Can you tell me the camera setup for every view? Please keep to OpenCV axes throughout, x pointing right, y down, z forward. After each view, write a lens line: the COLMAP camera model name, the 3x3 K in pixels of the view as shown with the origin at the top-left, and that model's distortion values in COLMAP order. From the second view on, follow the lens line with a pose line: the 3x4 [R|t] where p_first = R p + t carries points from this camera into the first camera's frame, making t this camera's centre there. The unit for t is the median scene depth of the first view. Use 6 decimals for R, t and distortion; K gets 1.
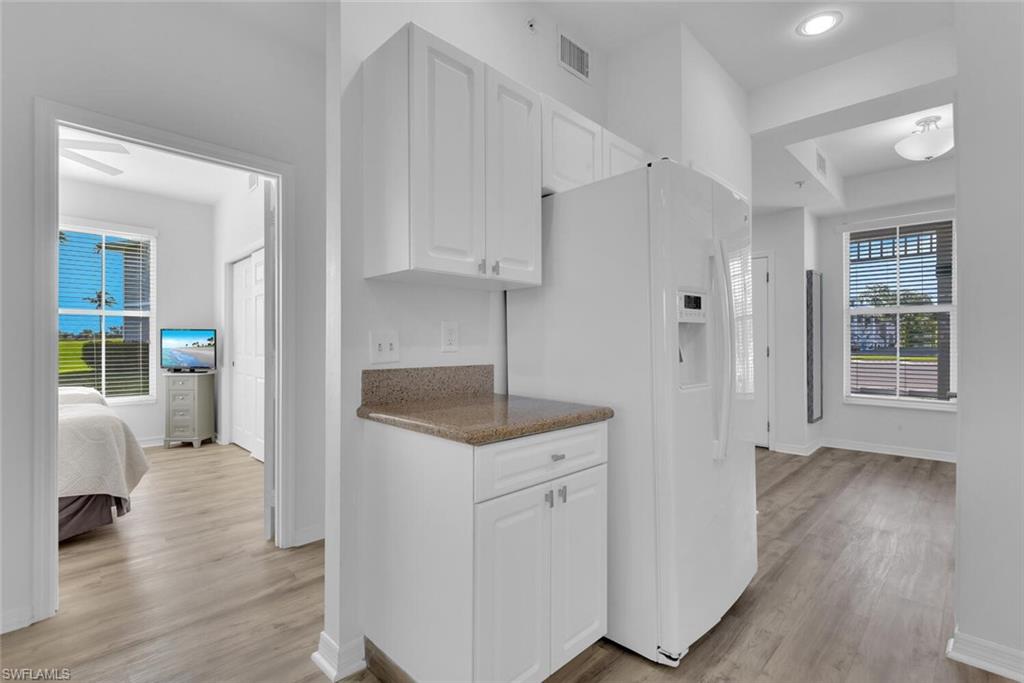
lens RADIAL K [[476.2, 0, 513.7], [0, 476.2, 338.5], [0, 0, 1]] dist [-0.003435, -0.001587]
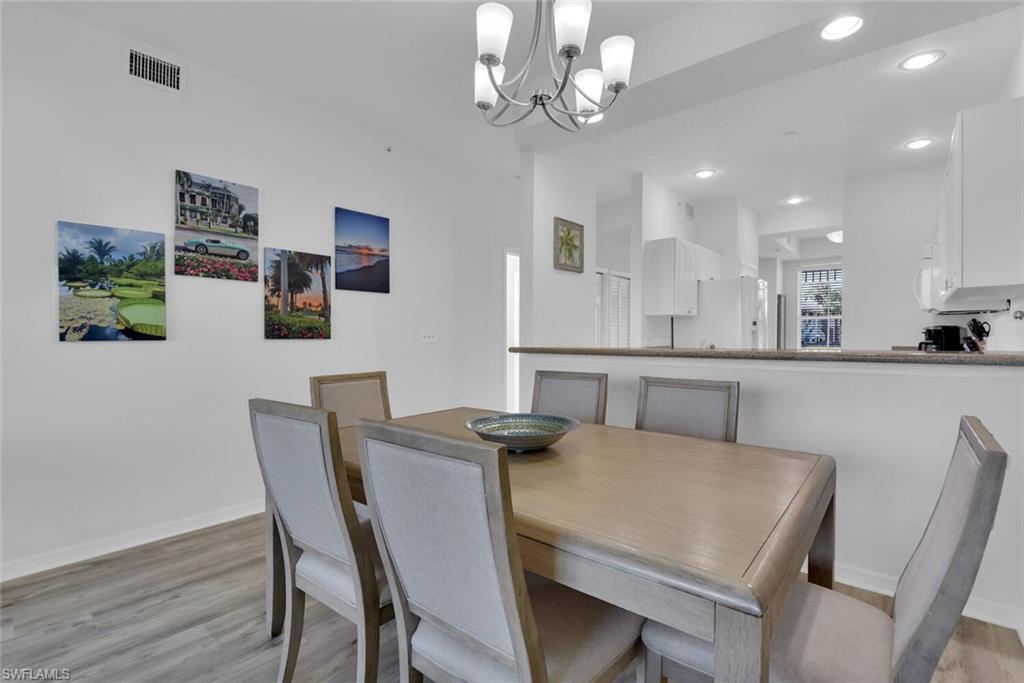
lens RADIAL K [[476.2, 0, 513.7], [0, 476.2, 338.5], [0, 0, 1]] dist [-0.003435, -0.001587]
pose [[0.996671, -0.003084, 0.081471, -0.716324], [0.002095, 0.999923, 0.012215, -0.013172], [-0.081503, -0.012004, 0.996601, -0.957082]]
